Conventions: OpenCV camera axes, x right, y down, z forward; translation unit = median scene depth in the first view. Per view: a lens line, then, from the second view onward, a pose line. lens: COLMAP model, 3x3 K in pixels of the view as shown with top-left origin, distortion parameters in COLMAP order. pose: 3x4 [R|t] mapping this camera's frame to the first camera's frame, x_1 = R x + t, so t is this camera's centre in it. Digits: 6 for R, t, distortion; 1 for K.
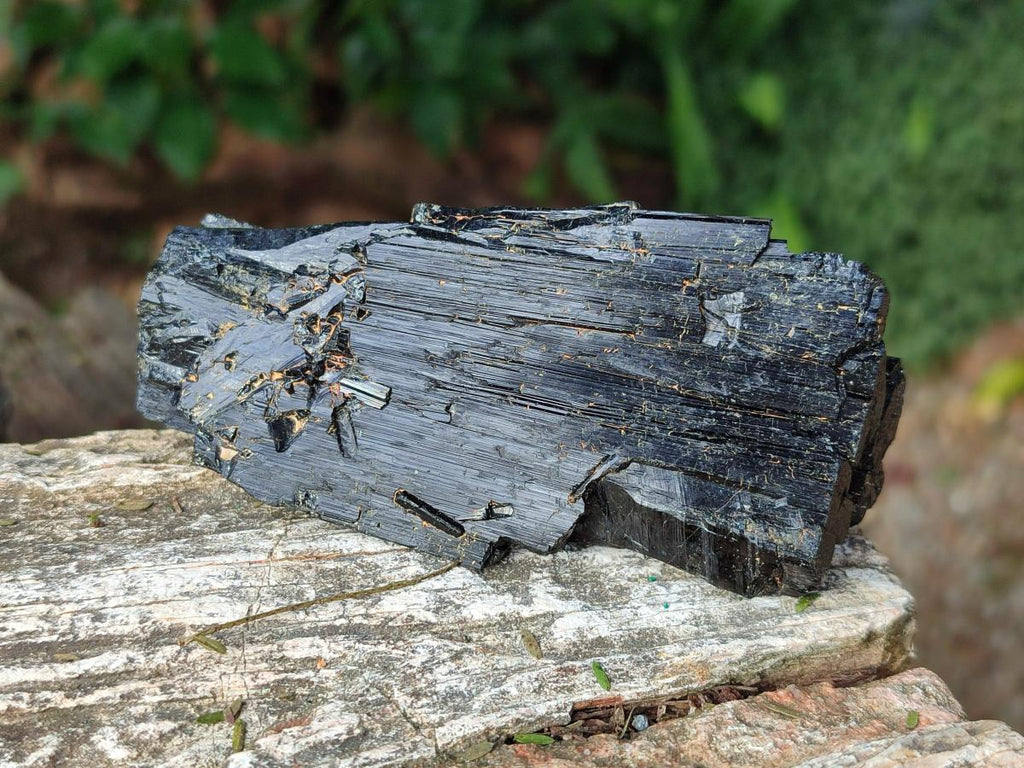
lens RADIAL K [[1338.9, 0, 513.7], [0, 1338.9, 383.9], [0, 0, 1]] dist [-0.004915, 0.000000]
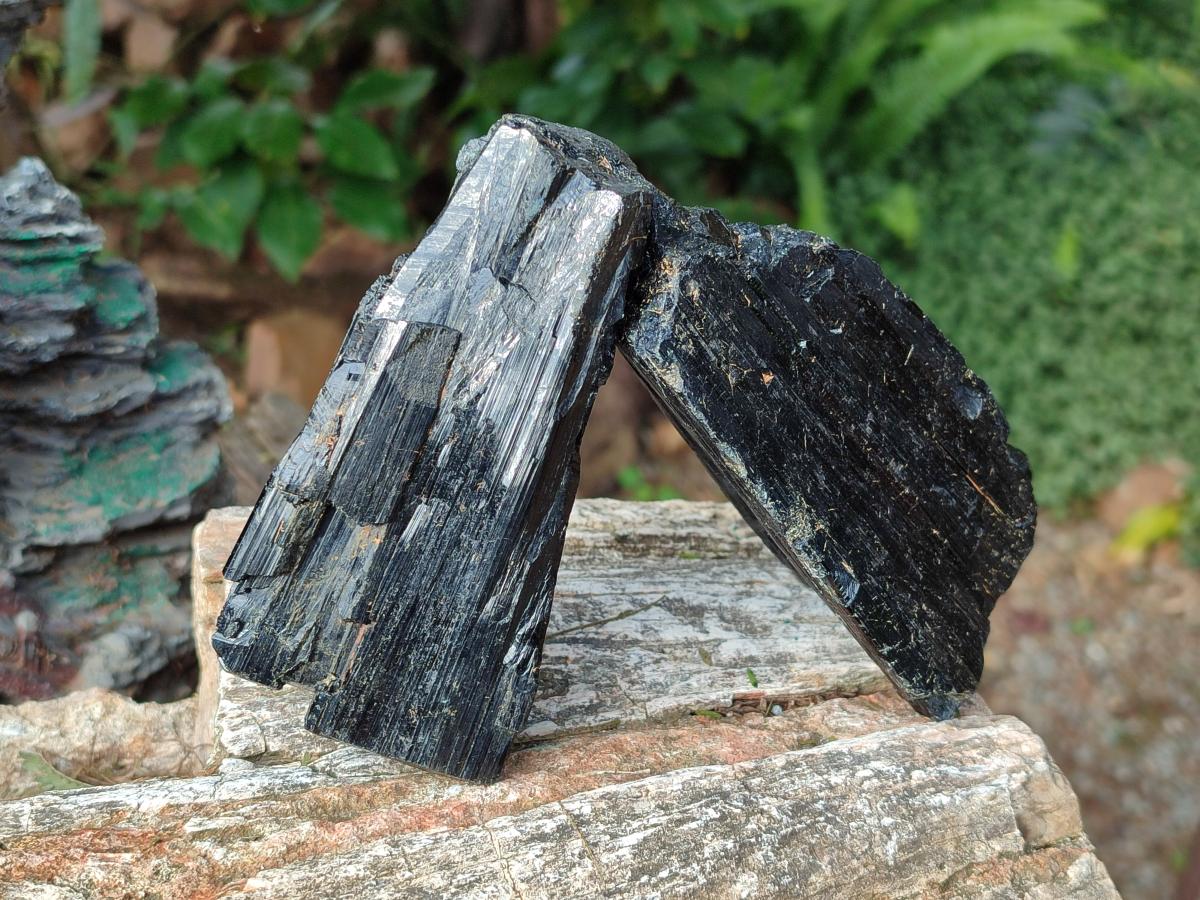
lens RADIAL K [[1569.0, 0, 597.9], [0, 1569.0, 450.4], [0, 0, 1]] dist [-0.004915, 0.000000]
pose [[0.999033, 0.043743, -0.004378, -0.110201], [-0.043882, 0.998262, -0.039326, 0.037882], [0.002651, 0.039480, 0.999217, -0.766016]]
